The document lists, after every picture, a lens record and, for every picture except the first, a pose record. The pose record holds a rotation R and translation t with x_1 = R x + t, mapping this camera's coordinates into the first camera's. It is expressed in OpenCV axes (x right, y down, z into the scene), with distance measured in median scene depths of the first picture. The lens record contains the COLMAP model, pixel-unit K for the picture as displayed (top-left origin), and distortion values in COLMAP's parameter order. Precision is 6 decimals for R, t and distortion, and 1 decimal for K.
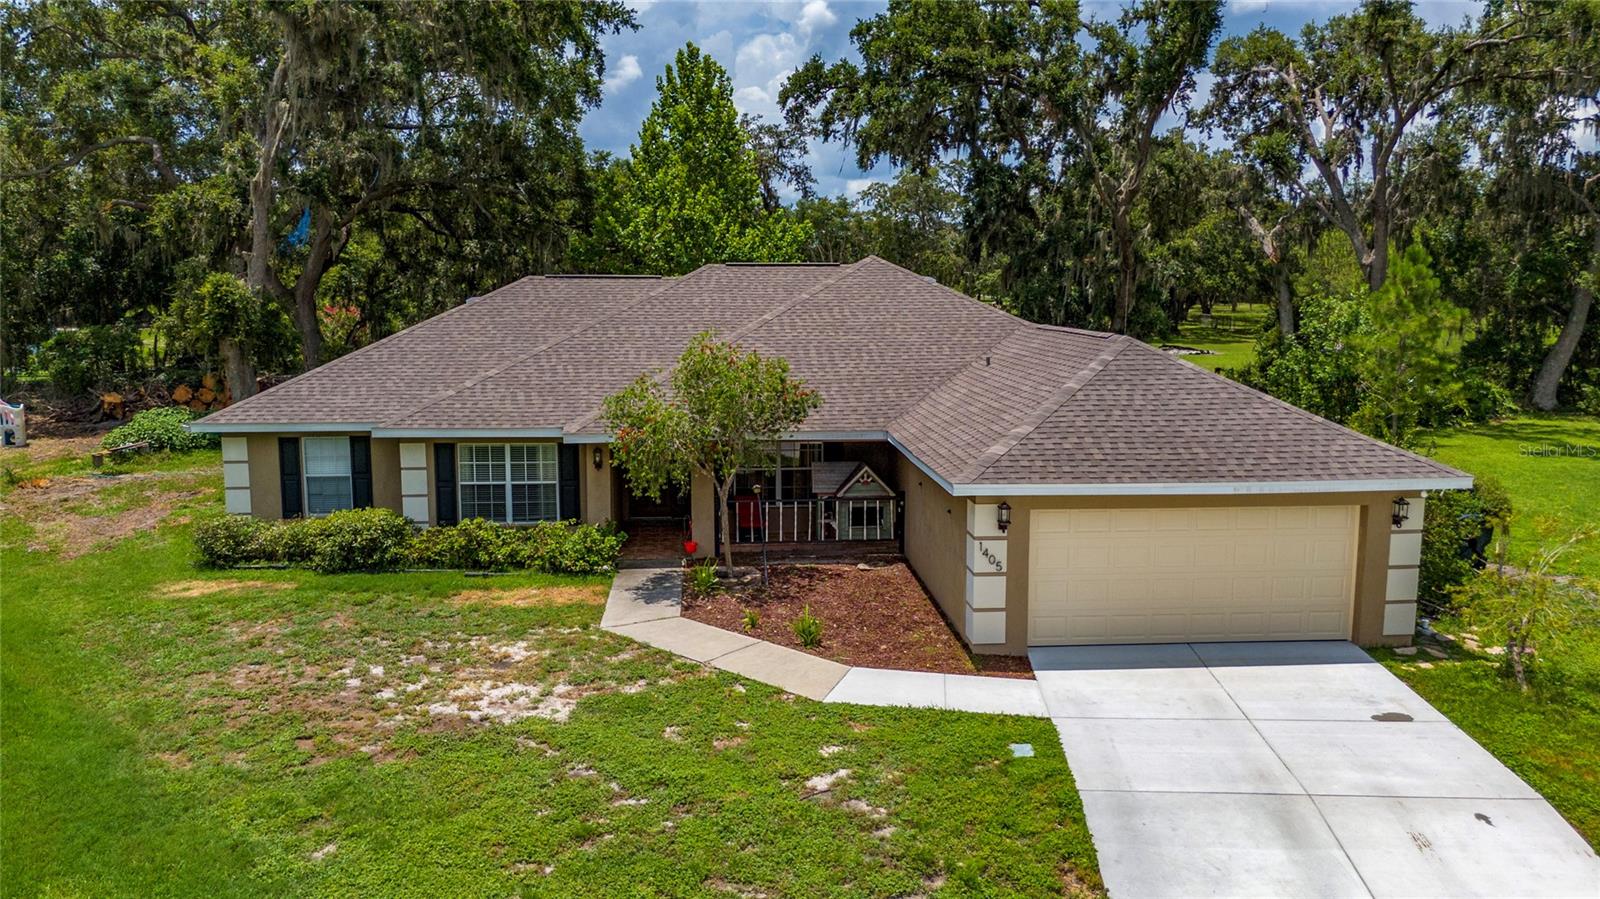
lens RADIAL K [[1172.1, 0, 801.5], [0, 1172.1, 456.3], [0, 0, 1]] dist [0.046507, -0.040569]
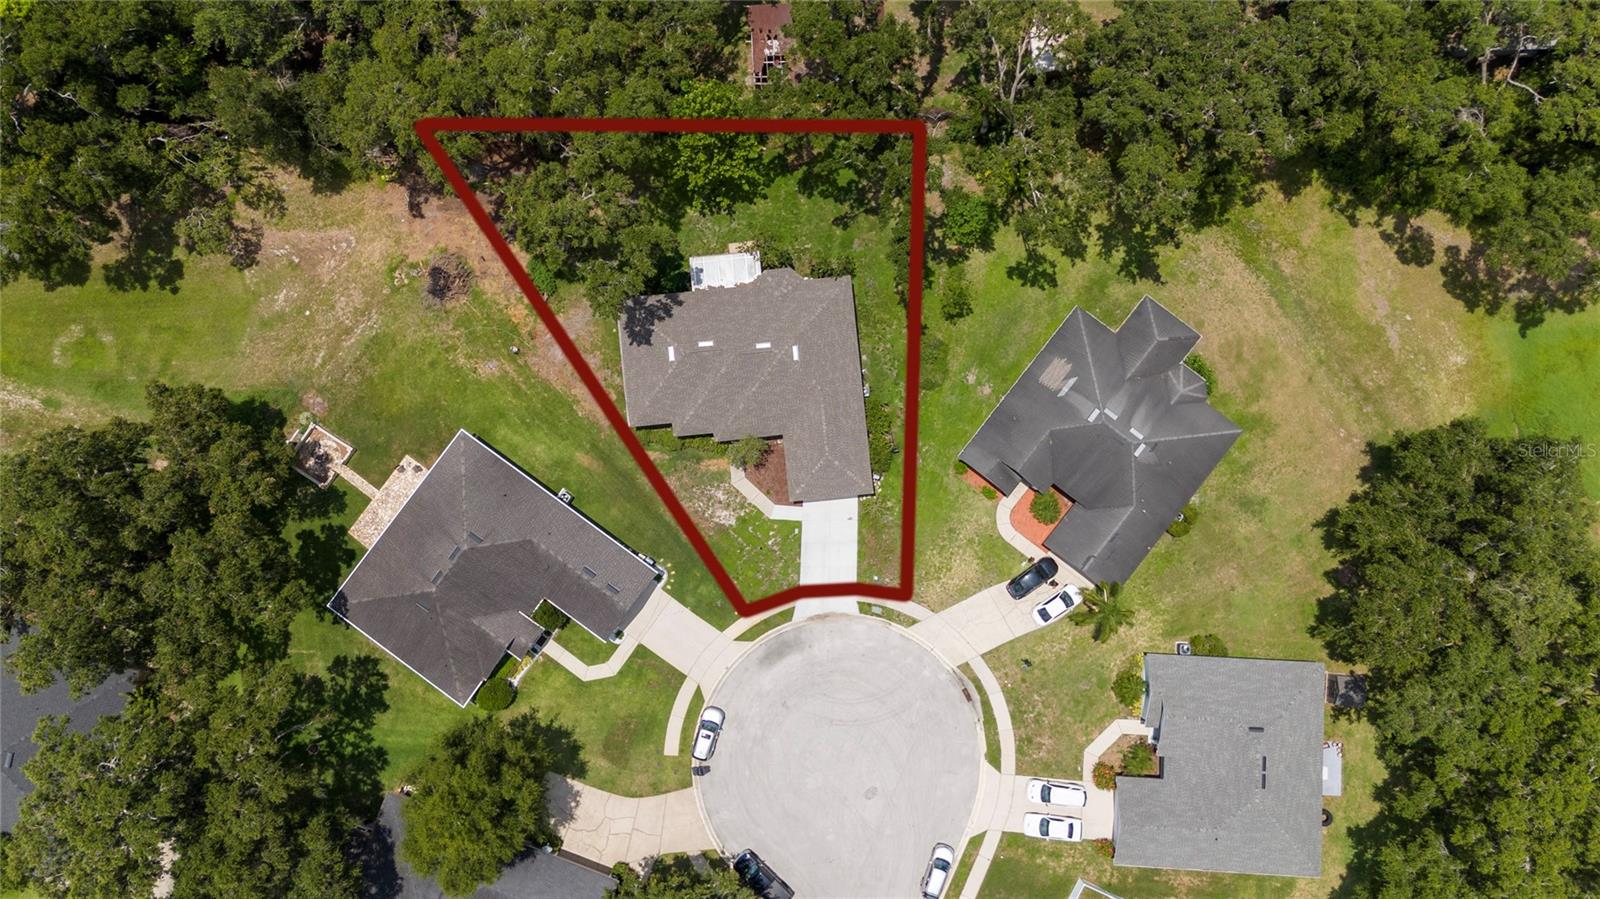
lens RADIAL K [[1172.1, 0, 805.9], [0, 1172.1, 458.6], [0, 0, 1]] dist [0.046507, -0.040569]
pose [[0.999679, -0.022415, -0.011802, 0.258703], [0.016194, 0.207247, 0.978155, -5.414004], [-0.019480, -0.978032, 0.207544, -0.085633]]
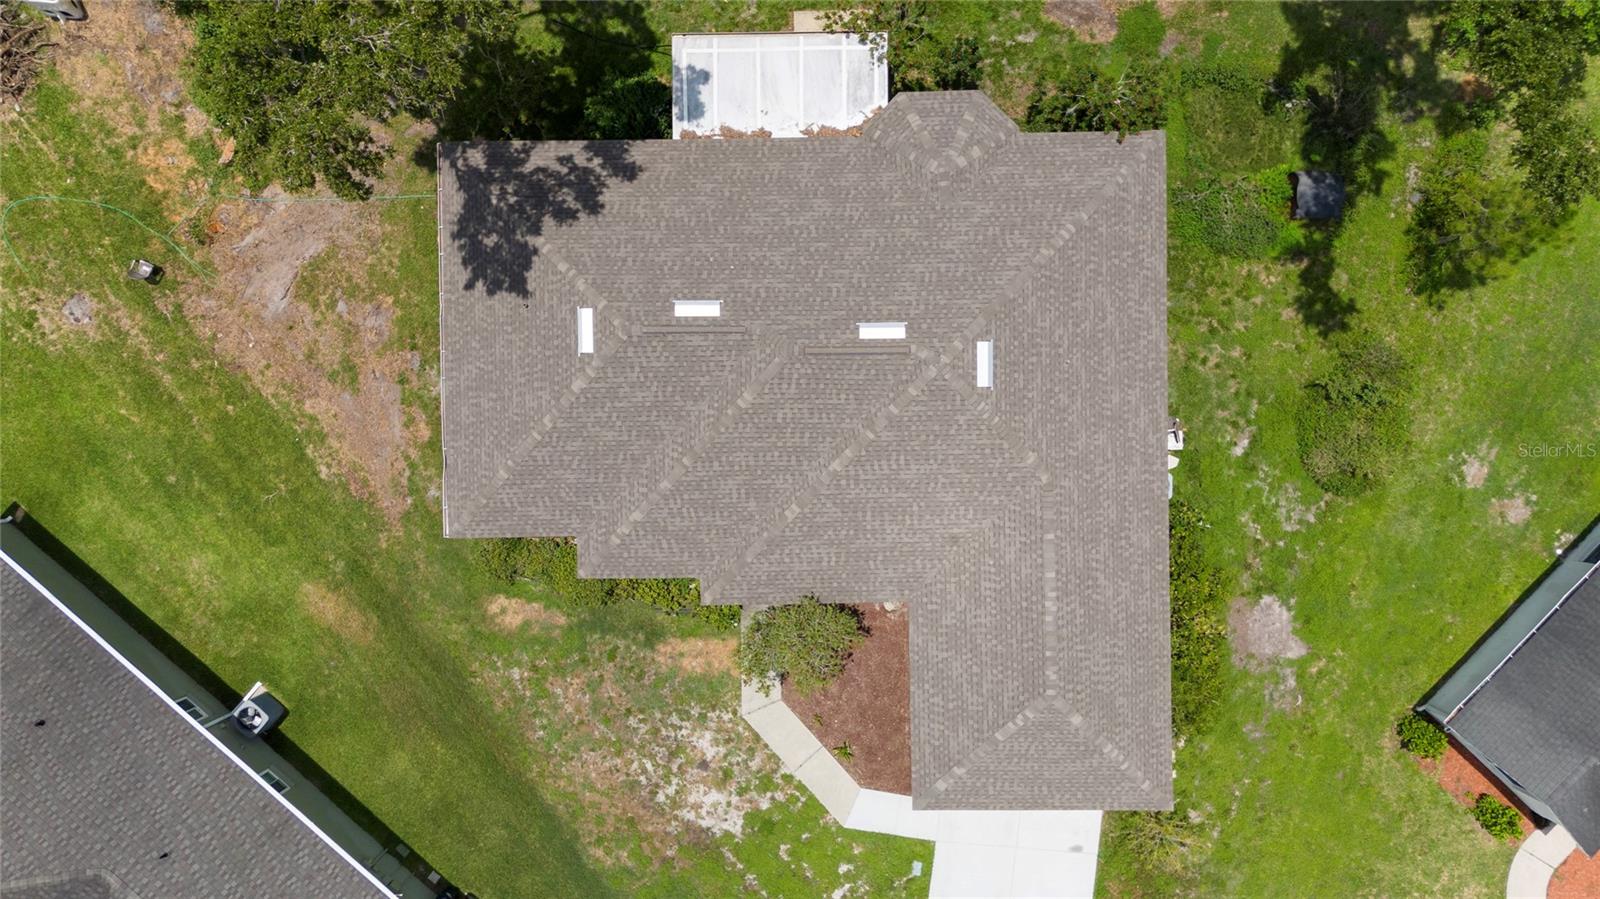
lens RADIAL K [[1172.1, 0, 790.2], [0, 1172.1, 452.2], [0, 0, 1]] dist [0.046507, -0.040569]
pose [[0.997256, 0.067764, -0.029816, -0.058965], [0.019236, 0.151723, 0.988236, -1.859585], [0.071491, -0.986097, 0.150003, 1.121095]]
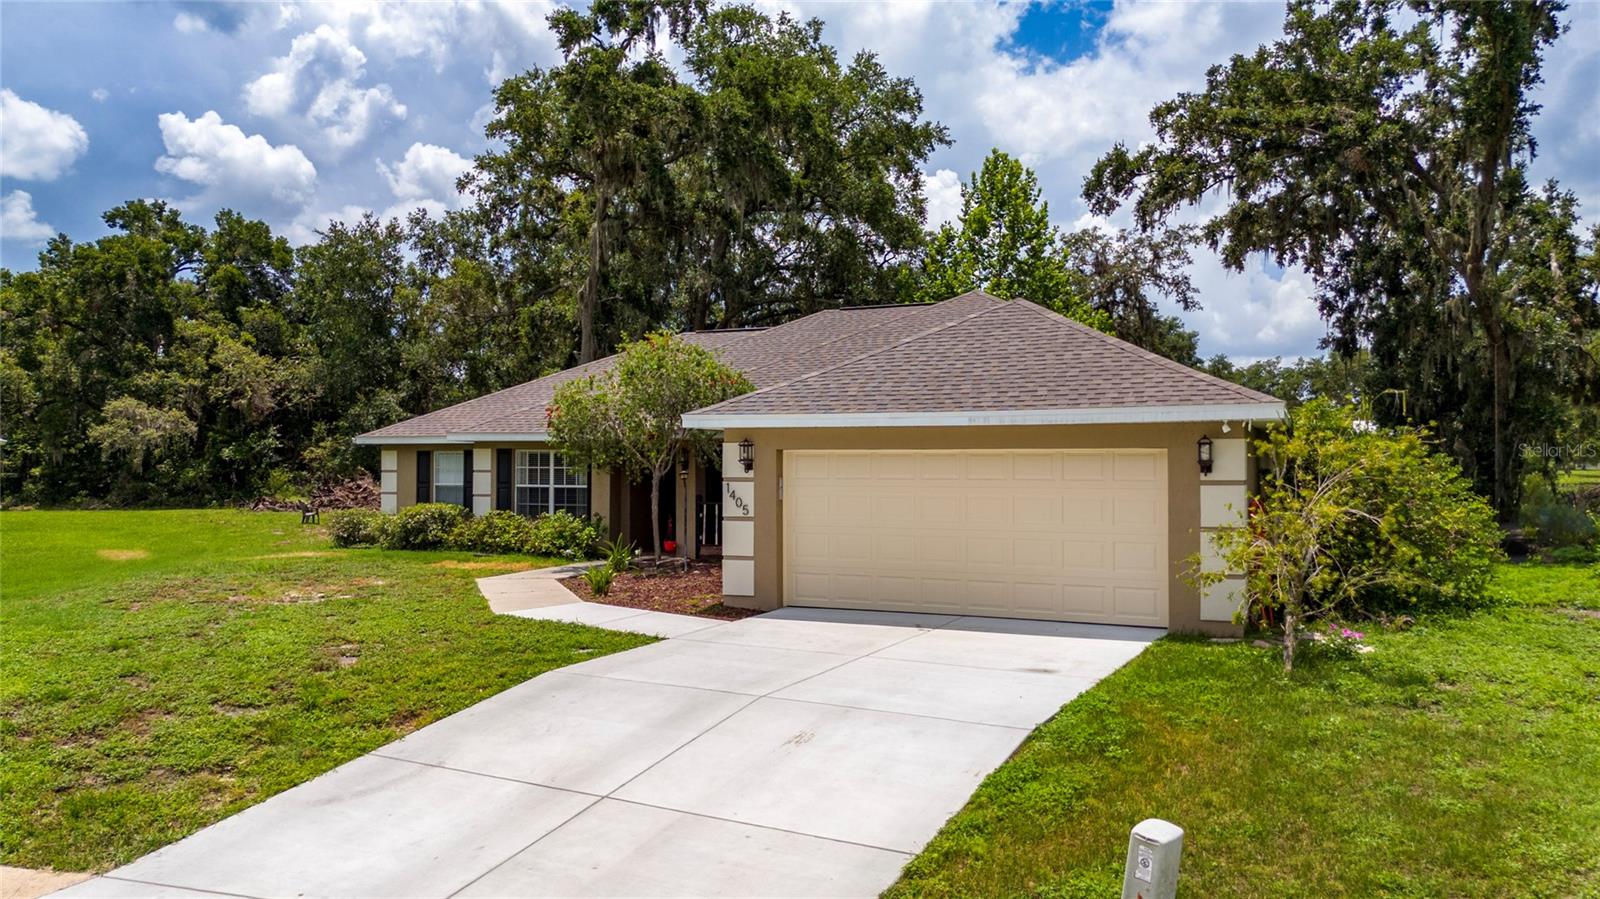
lens RADIAL K [[1172.1, 0, 801.2], [0, 1172.1, 448.1], [0, 0, 1]] dist [0.046507, -0.040569]
pose [[0.880690, -0.005230, -0.473664, 0.583171], [-0.072187, 0.986778, -0.145114, 0.159610], [0.468161, 0.161993, 0.868668, 0.185119]]
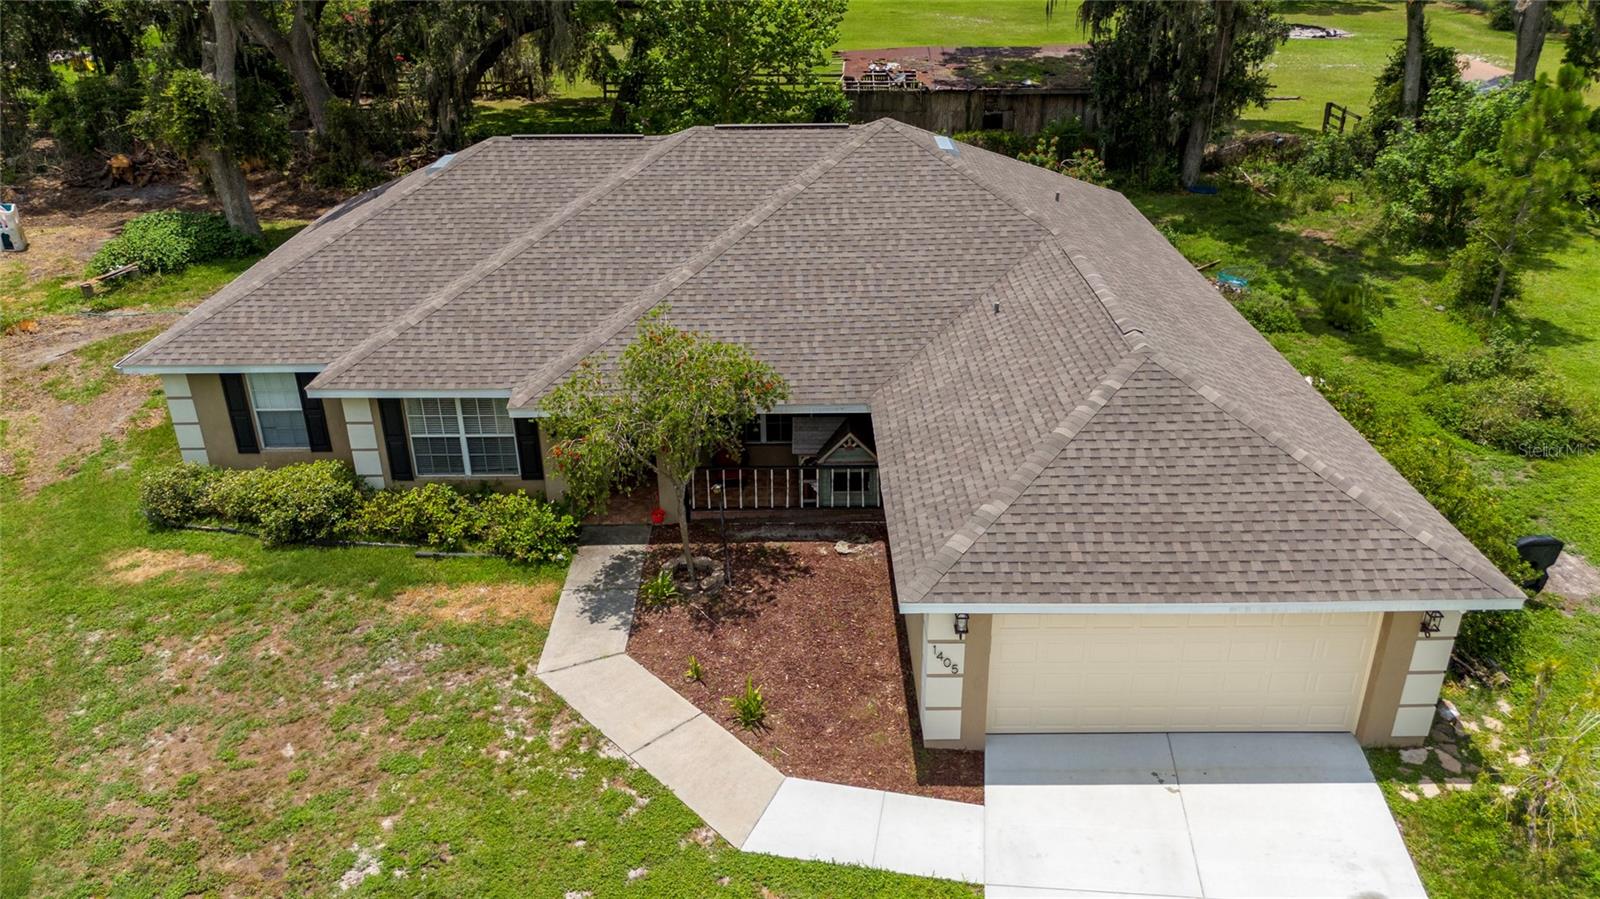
lens RADIAL K [[1172.1, 0, 802.4], [0, 1172.1, 448.9], [0, 0, 1]] dist [0.046507, -0.040569]
pose [[0.997022, 0.023900, -0.073324, 0.102876], [-0.000514, 0.952804, 0.303586, -0.303762], [0.077119, -0.302645, 0.949978, 0.173067]]
